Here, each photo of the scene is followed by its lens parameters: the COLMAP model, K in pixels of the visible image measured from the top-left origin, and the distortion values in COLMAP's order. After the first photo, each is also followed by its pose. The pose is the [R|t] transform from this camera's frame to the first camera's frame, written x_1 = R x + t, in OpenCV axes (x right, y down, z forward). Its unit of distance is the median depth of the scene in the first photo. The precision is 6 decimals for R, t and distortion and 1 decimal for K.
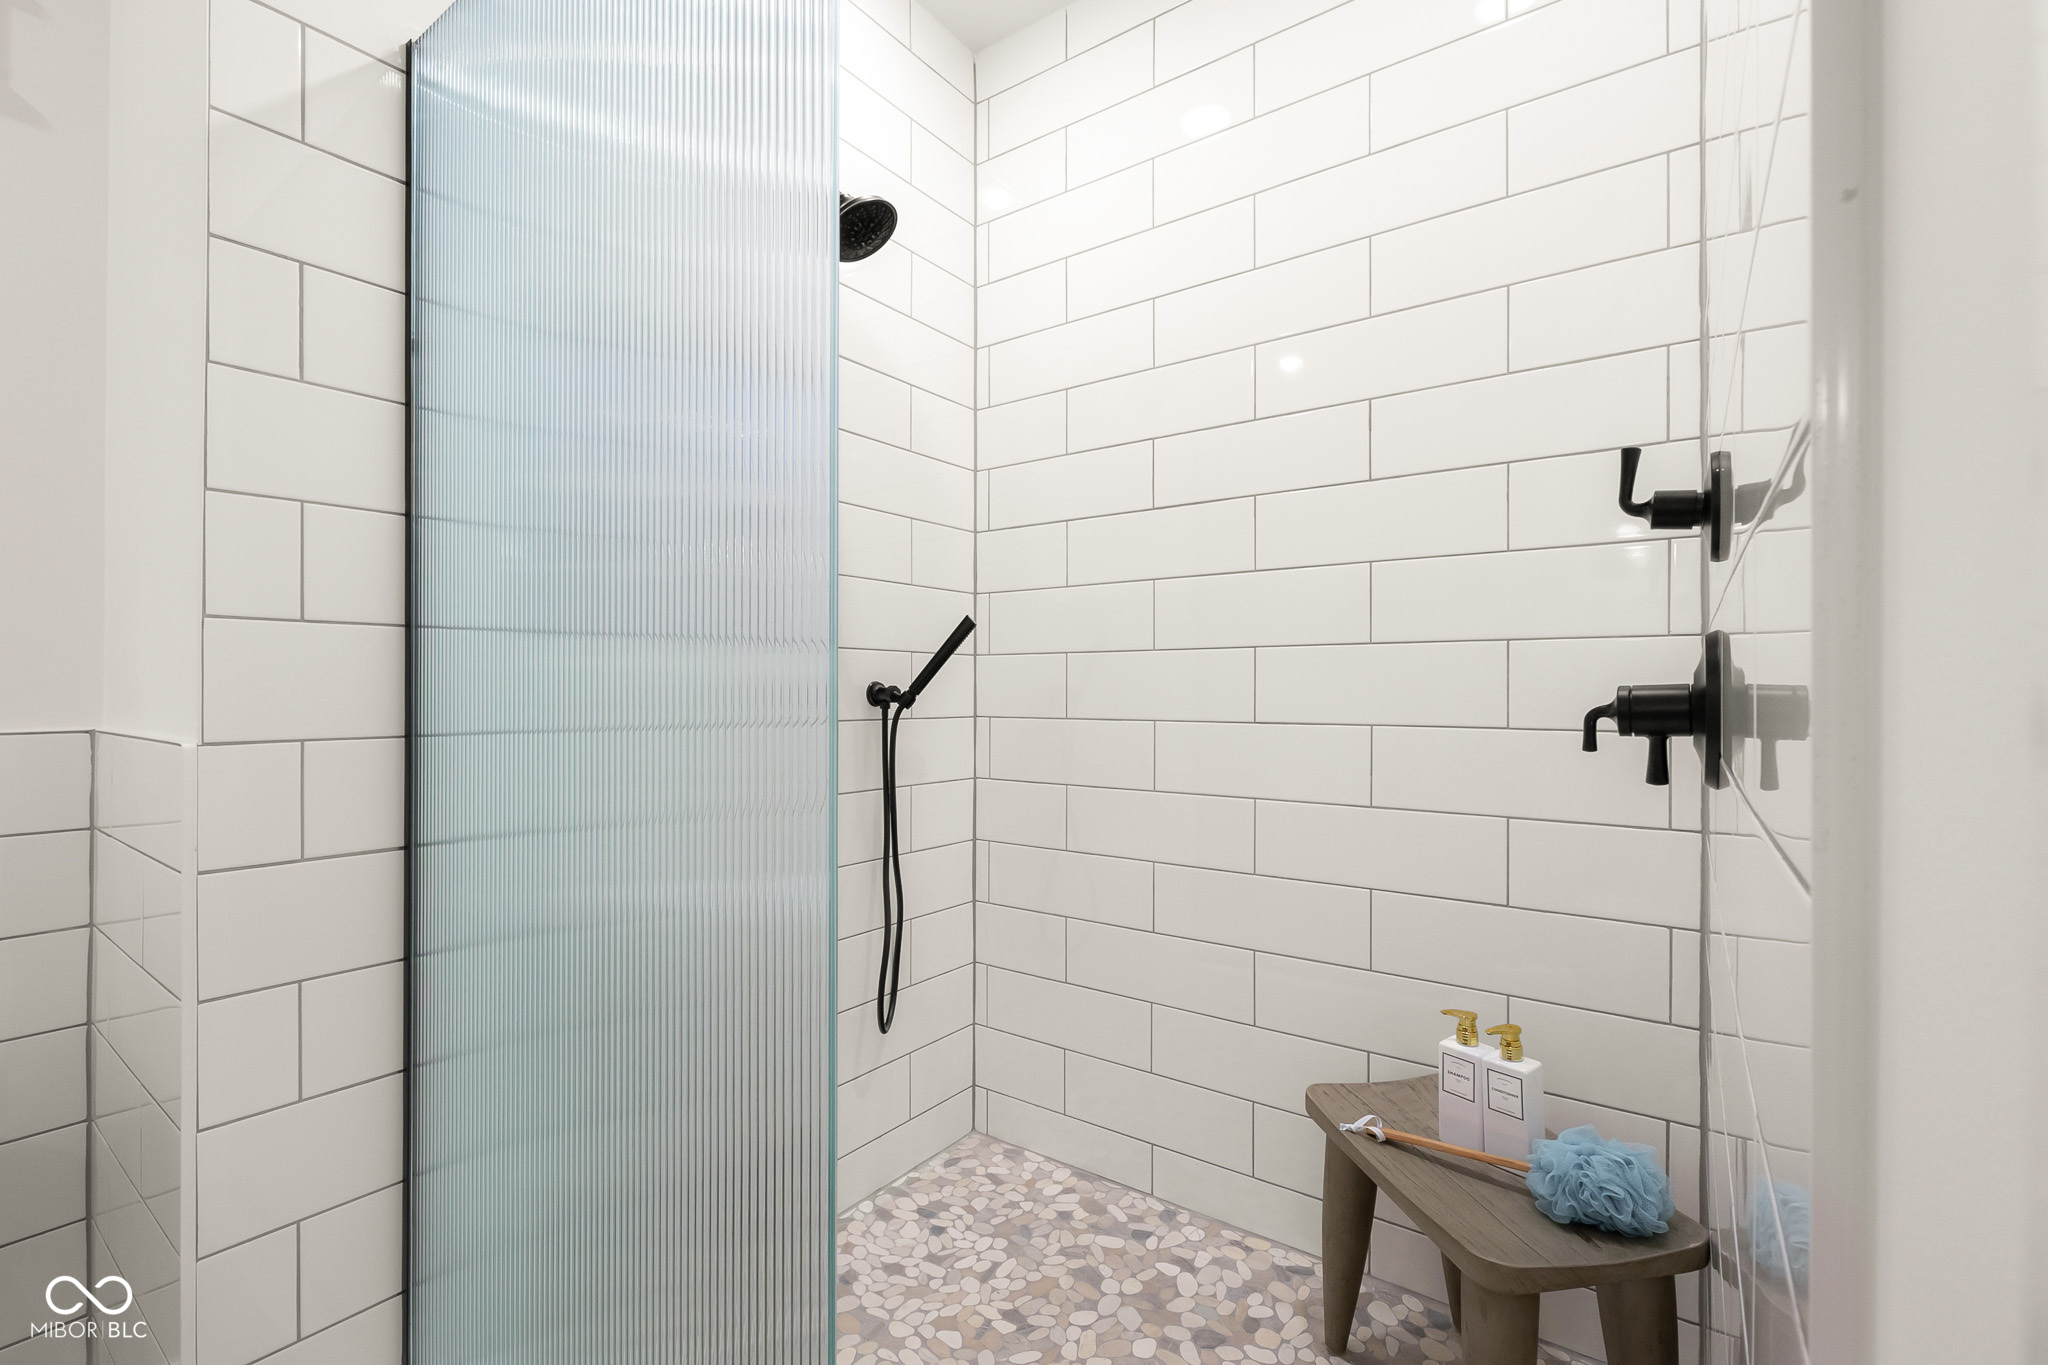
lens RADIAL K [[895.8, 0, 1032.4], [0, 895.8, 682.4], [0, 0, 1]] dist [0.000097, -0.000768]
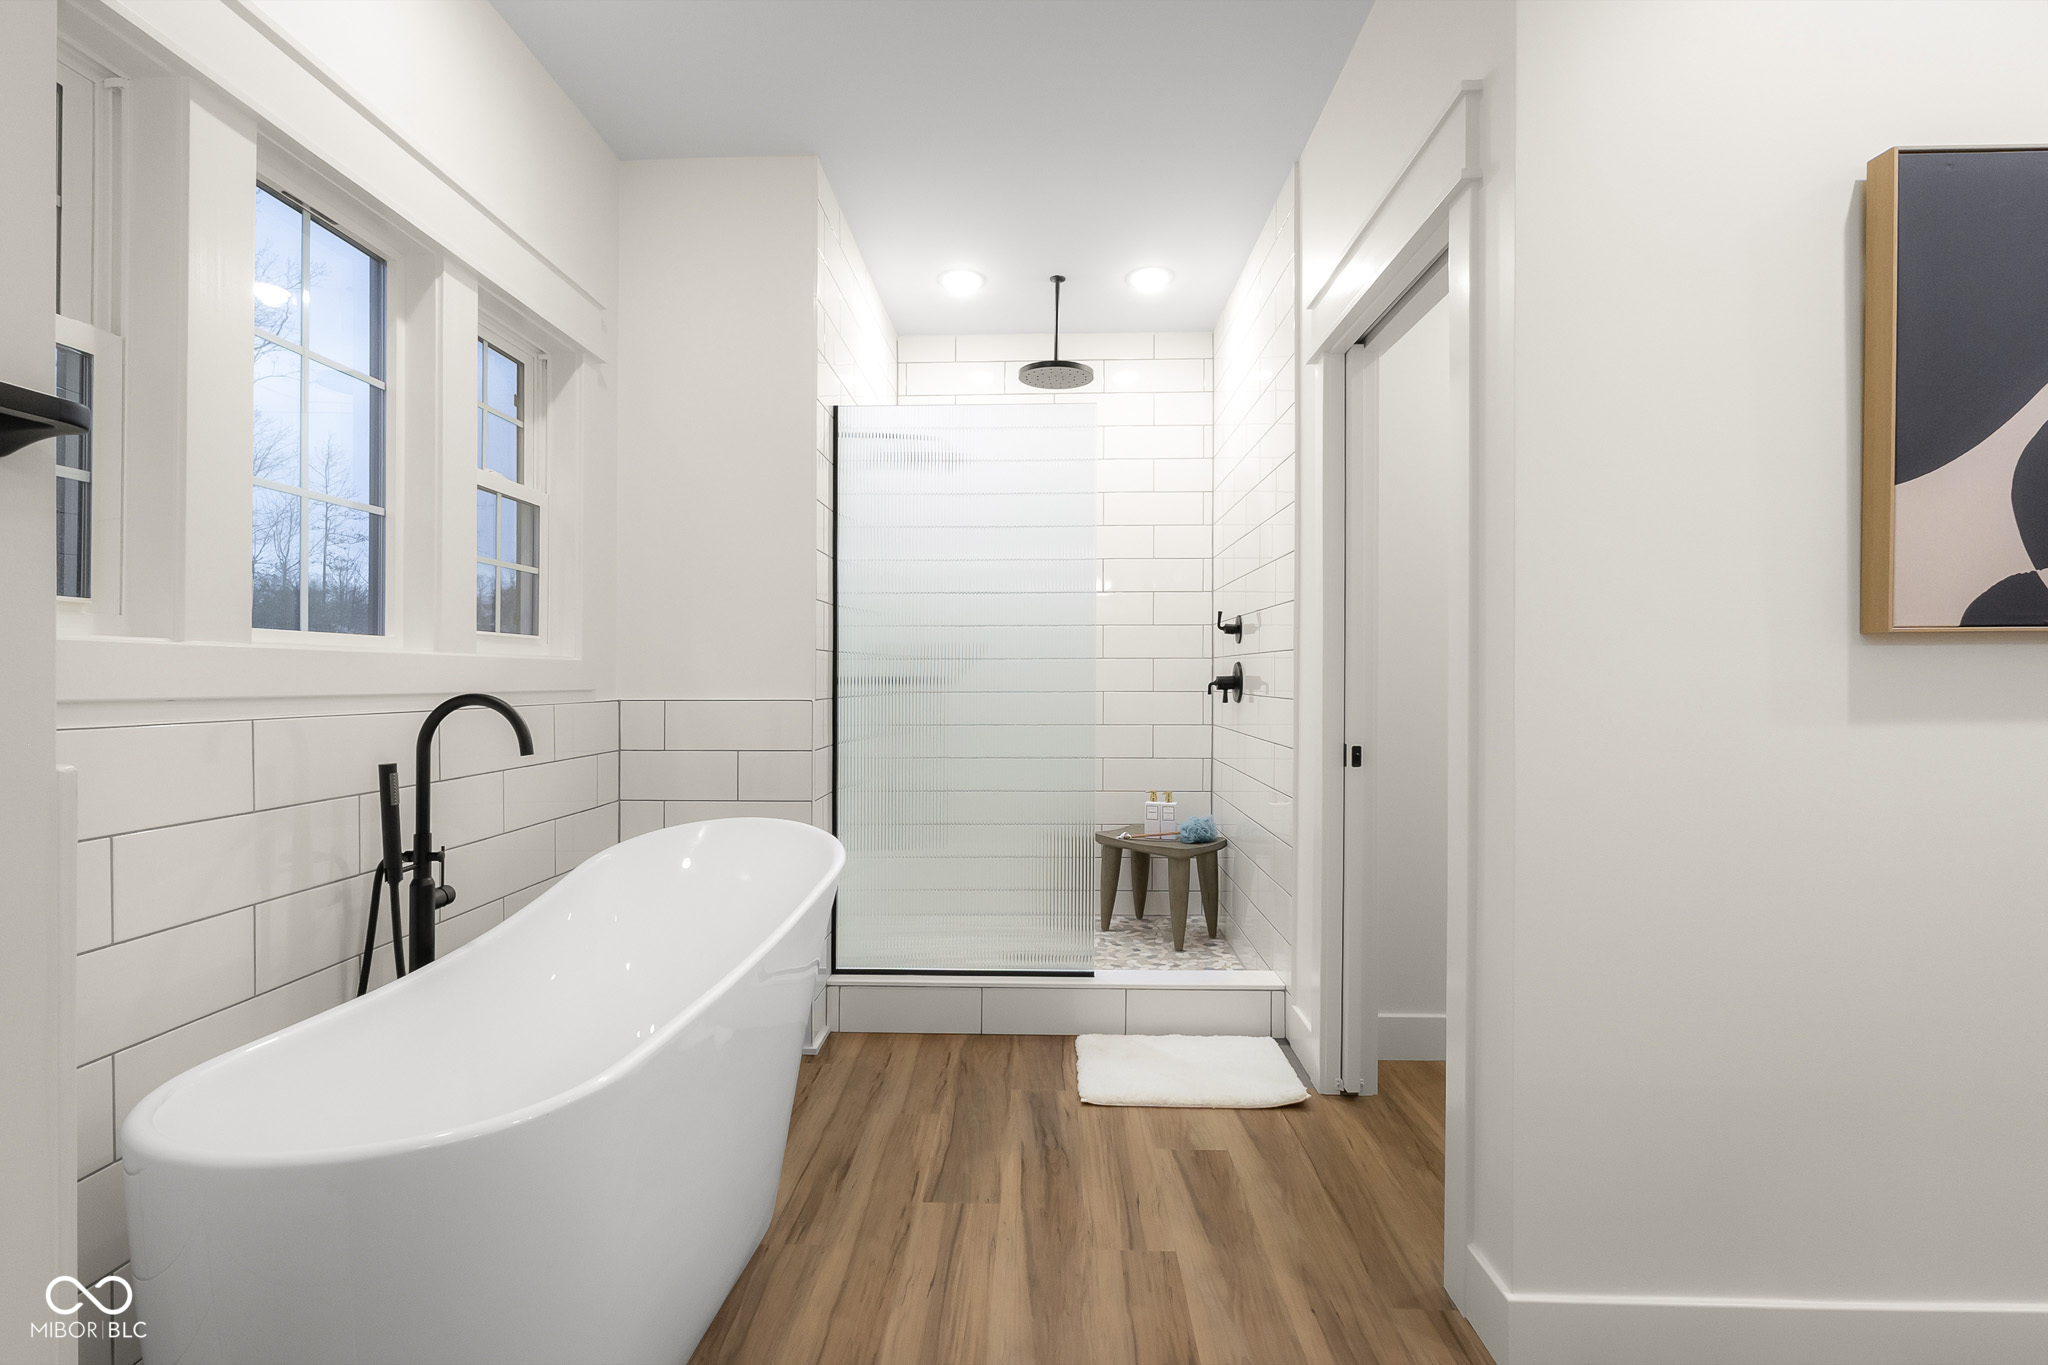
lens RADIAL K [[895.8, 0, 1018.5], [0, 895.8, 679.8], [0, 0, 1]] dist [0.000097, -0.000768]
pose [[0.831116, -0.000953, 0.556099, -1.974509], [-0.003921, 0.999964, 0.007574, -0.005201], [-0.556086, -0.008475, 0.831082, -1.528260]]
